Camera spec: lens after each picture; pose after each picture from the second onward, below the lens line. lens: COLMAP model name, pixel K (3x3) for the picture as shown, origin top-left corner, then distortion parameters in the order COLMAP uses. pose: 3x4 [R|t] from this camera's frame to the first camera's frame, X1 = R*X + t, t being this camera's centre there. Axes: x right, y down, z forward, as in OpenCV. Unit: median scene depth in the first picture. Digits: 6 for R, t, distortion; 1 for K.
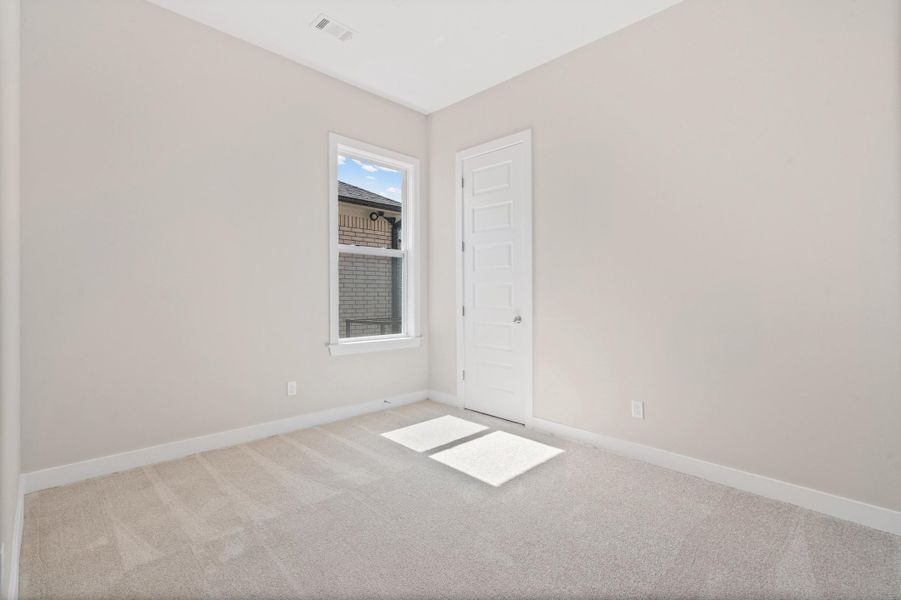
lens RADIAL K [[412.2, 0, 447.3], [0, 412.2, 289.8], [0, 0, 1]] dist [-0.000938, -0.000070]
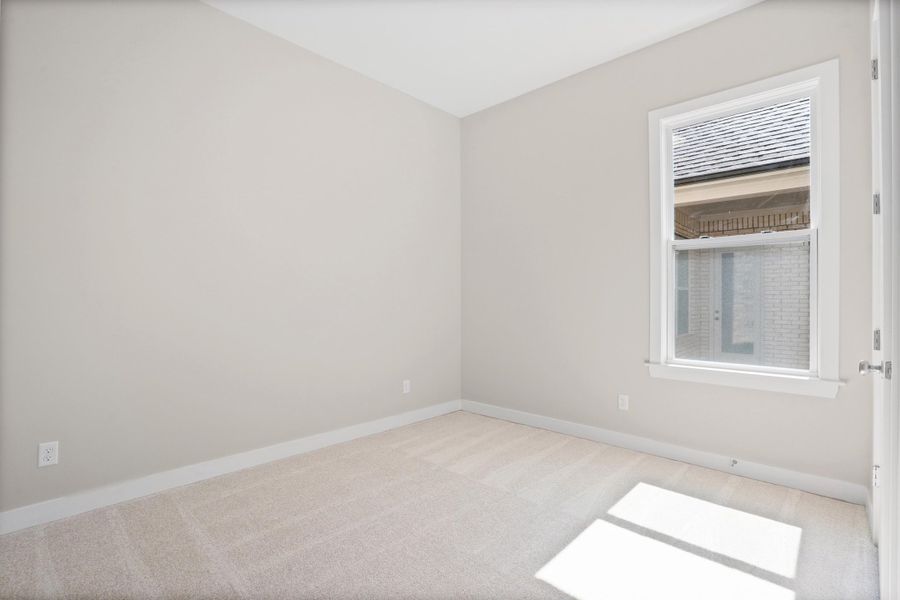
lens RADIAL K [[418.0, 0, 450.0], [0, 418.0, 300.0], [0, 0, 1]] dist [-0.000322, 0.000075]
pose [[0.050502, -0.004285, -0.998715, 0.555692], [0.004000, 0.999984, -0.004089, 0.006821], [0.998716, -0.003788, 0.050519, 0.547941]]
